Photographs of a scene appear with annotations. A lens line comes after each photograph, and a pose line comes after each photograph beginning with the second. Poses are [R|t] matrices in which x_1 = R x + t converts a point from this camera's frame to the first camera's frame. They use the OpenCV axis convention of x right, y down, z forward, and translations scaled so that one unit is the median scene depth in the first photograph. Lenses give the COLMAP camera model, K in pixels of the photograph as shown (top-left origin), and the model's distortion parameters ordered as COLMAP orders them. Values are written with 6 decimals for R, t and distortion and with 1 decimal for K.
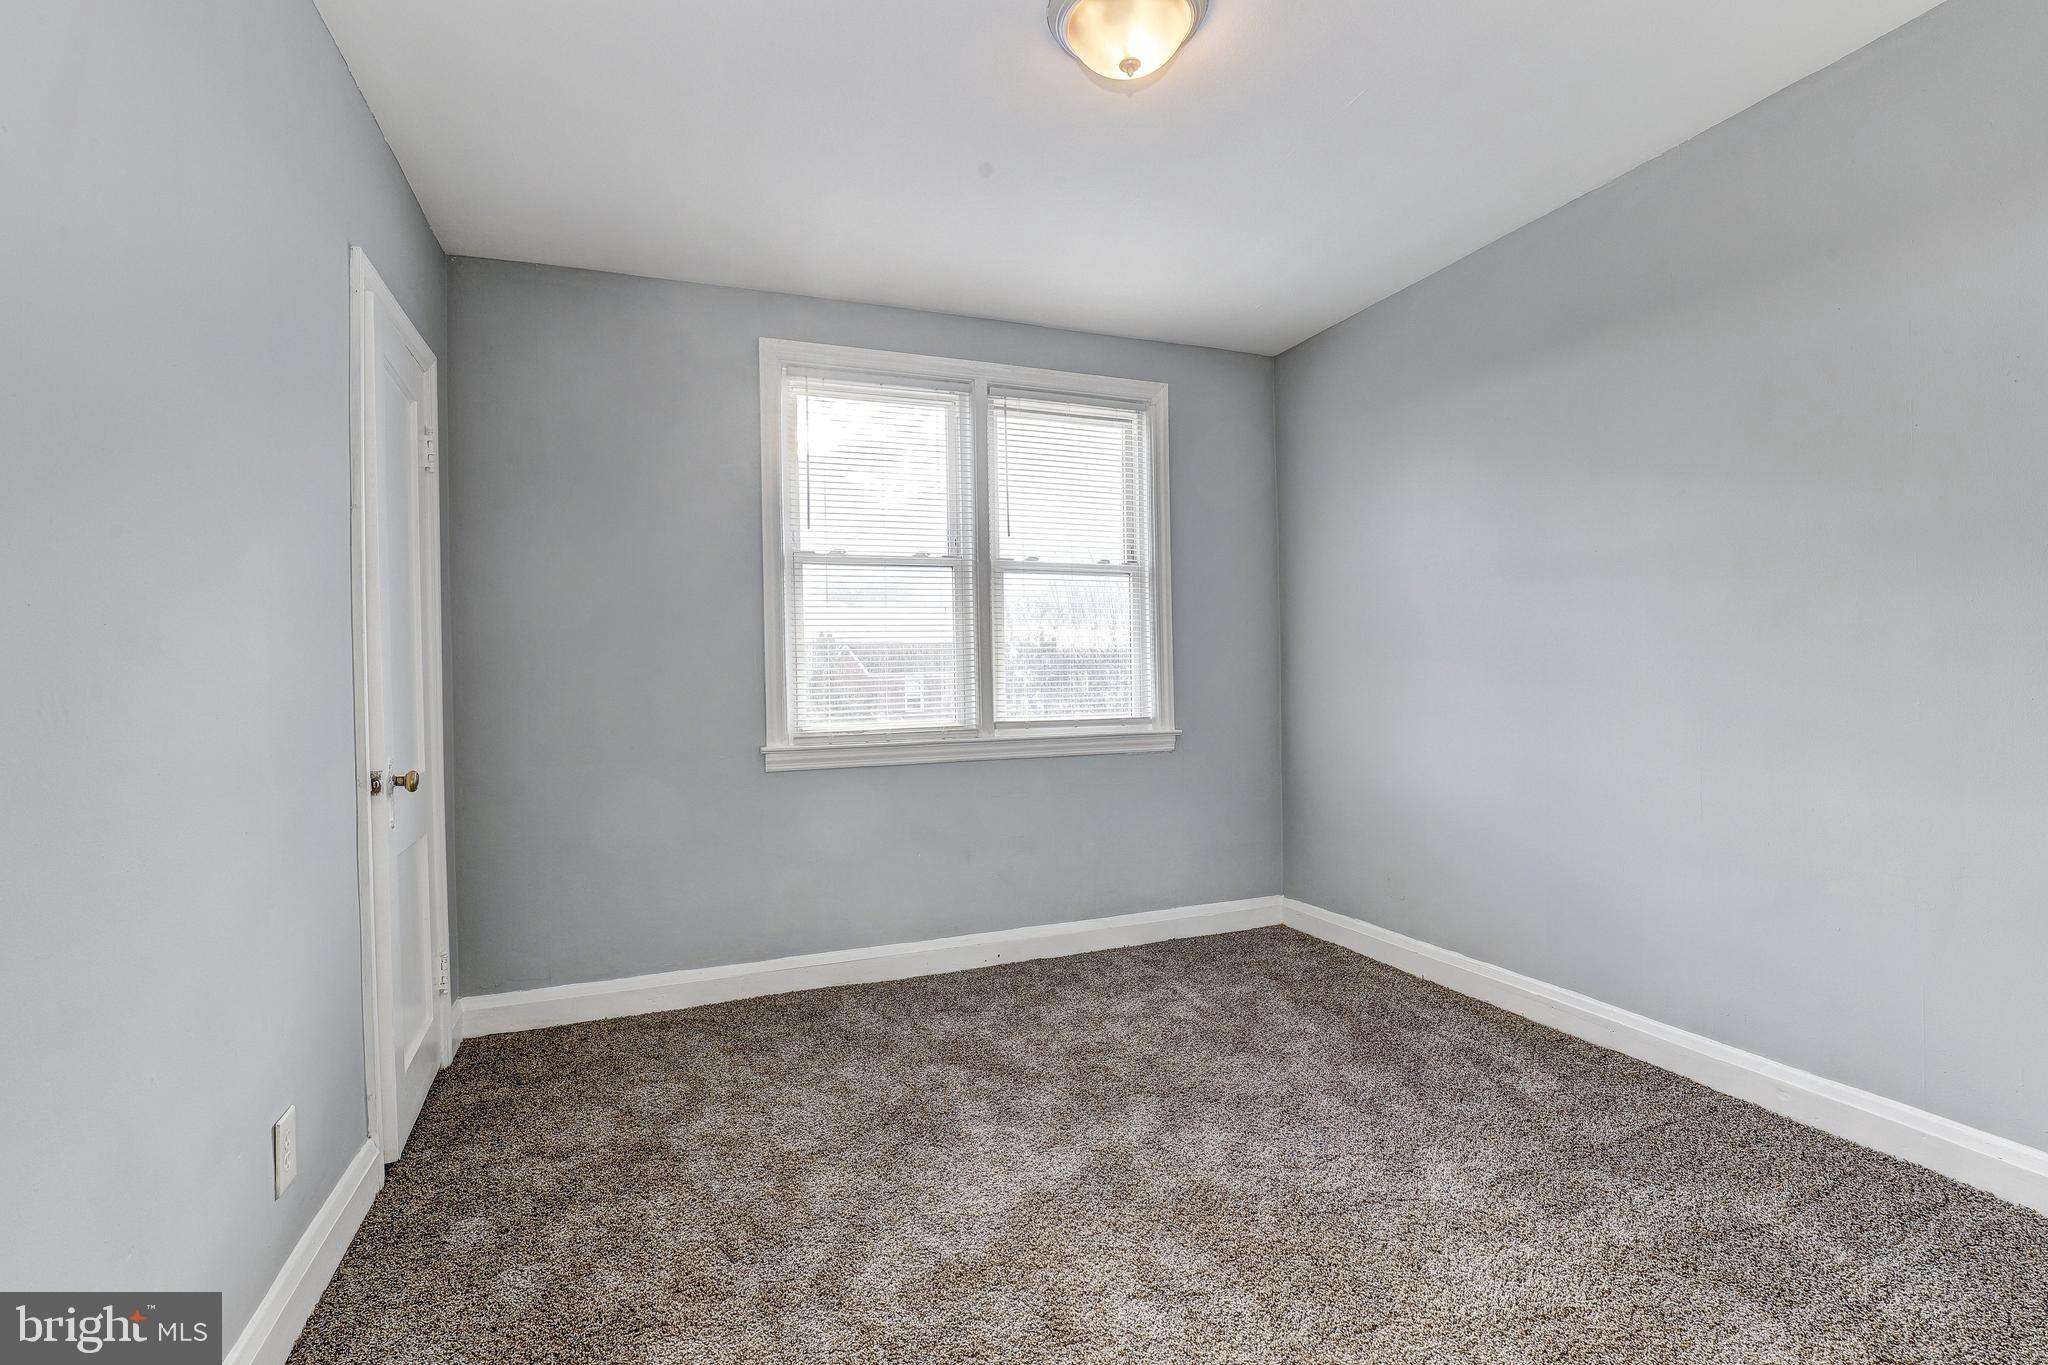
lens RADIAL K [[942.4, 0, 1031.9], [0, 942.4, 679.4], [0, 0, 1]] dist [-0.022550, 0.006404]
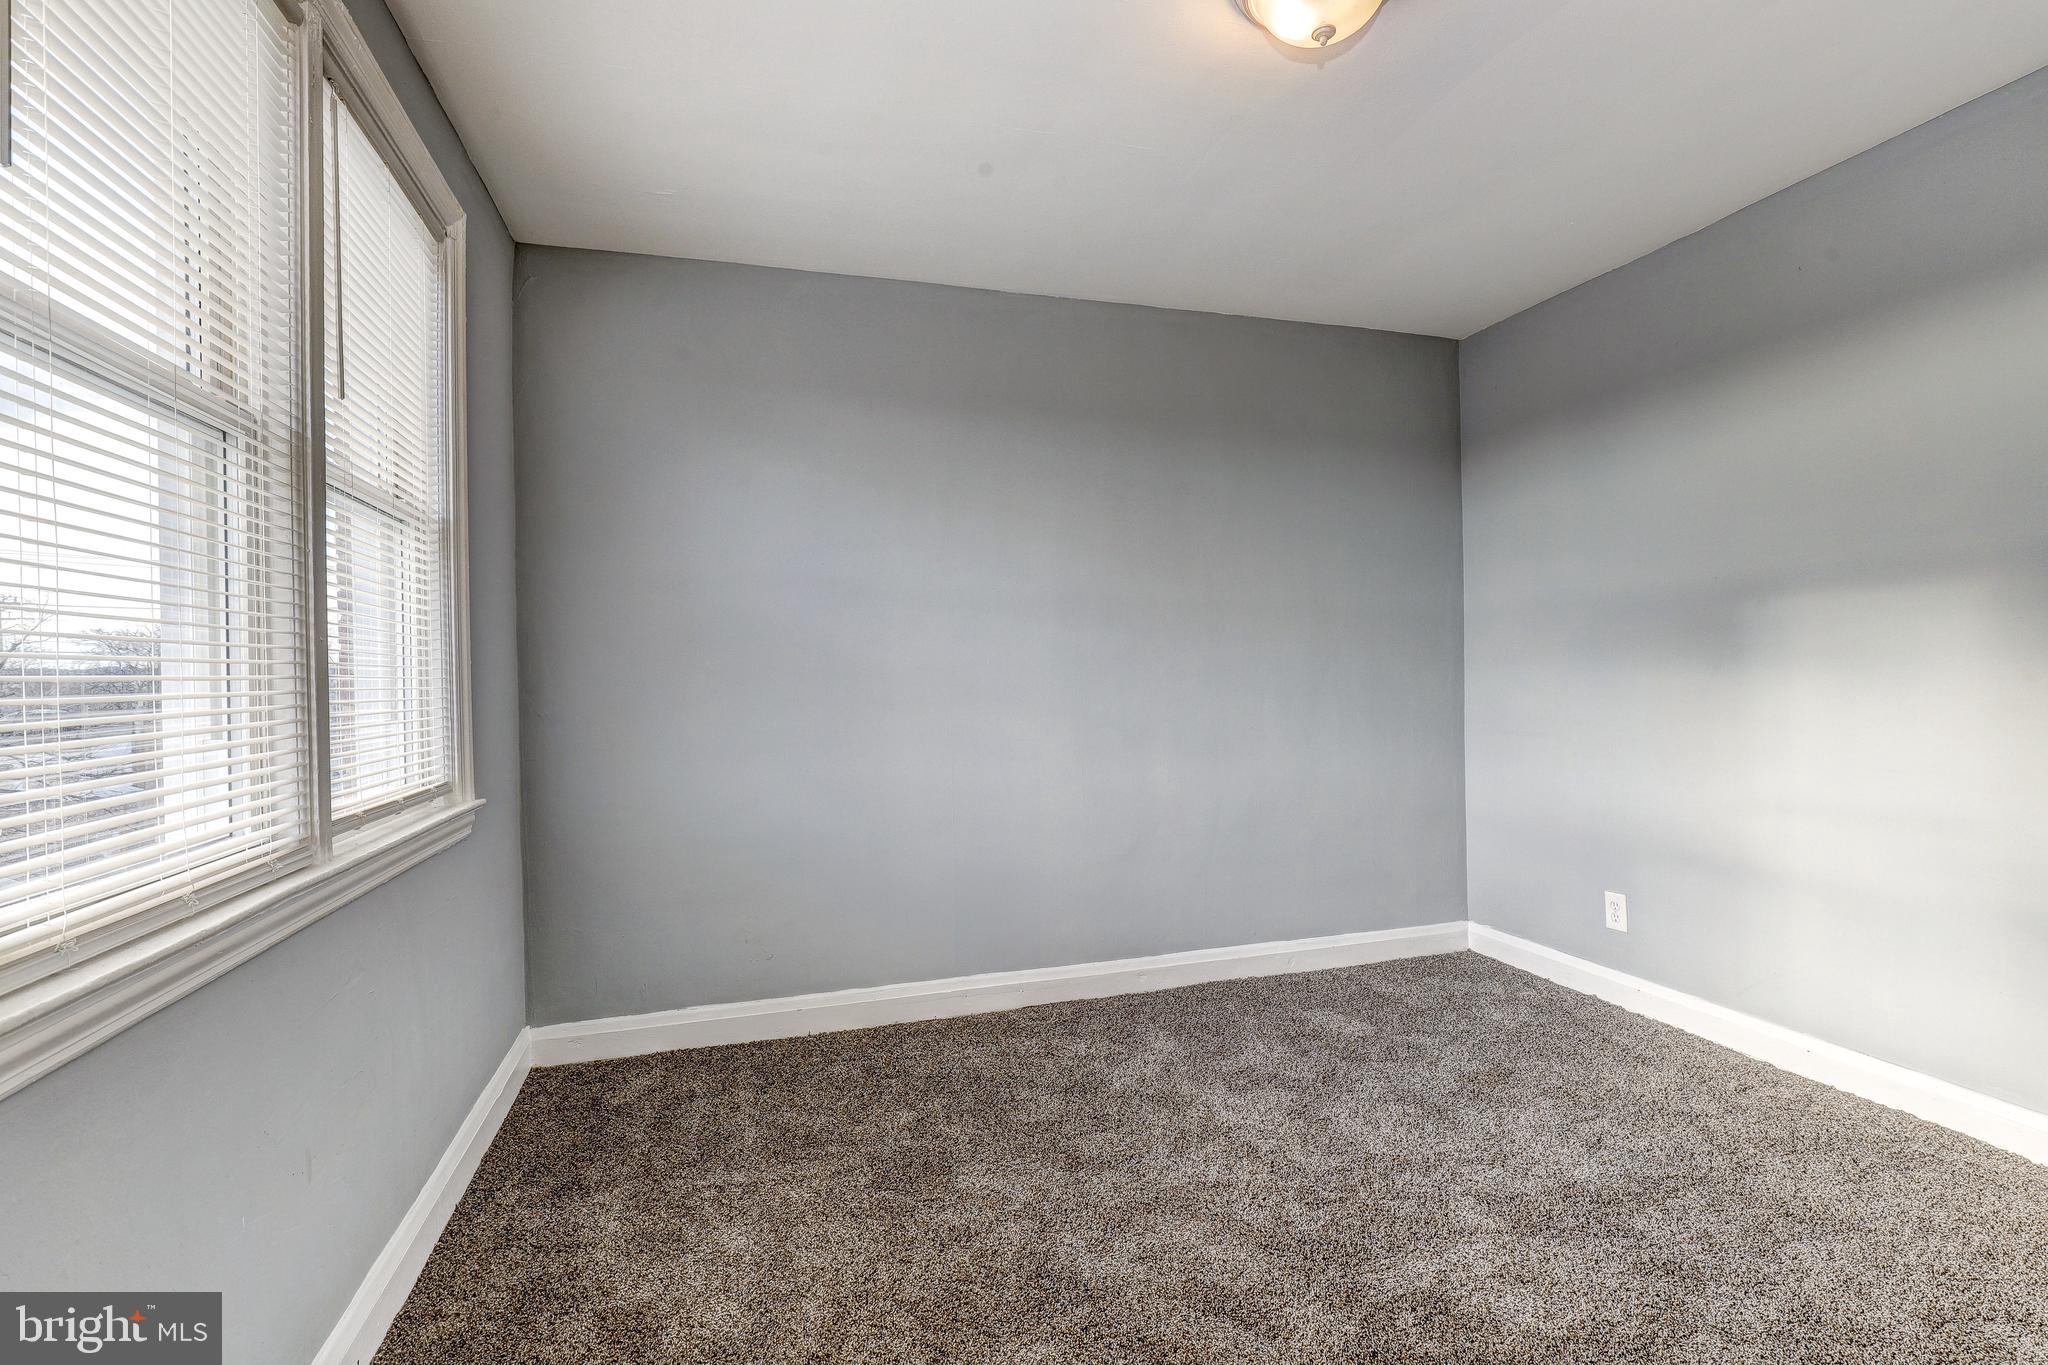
lens RADIAL K [[942.4, 0, 1040.2], [0, 942.4, 679.5], [0, 0, 1]] dist [-0.022550, 0.006404]
pose [[0.081264, 0.001880, 0.996691, -0.447598], [0.018168, 0.999829, -0.003367, -0.017371], [-0.996527, 0.018381, 0.081216, 0.657706]]
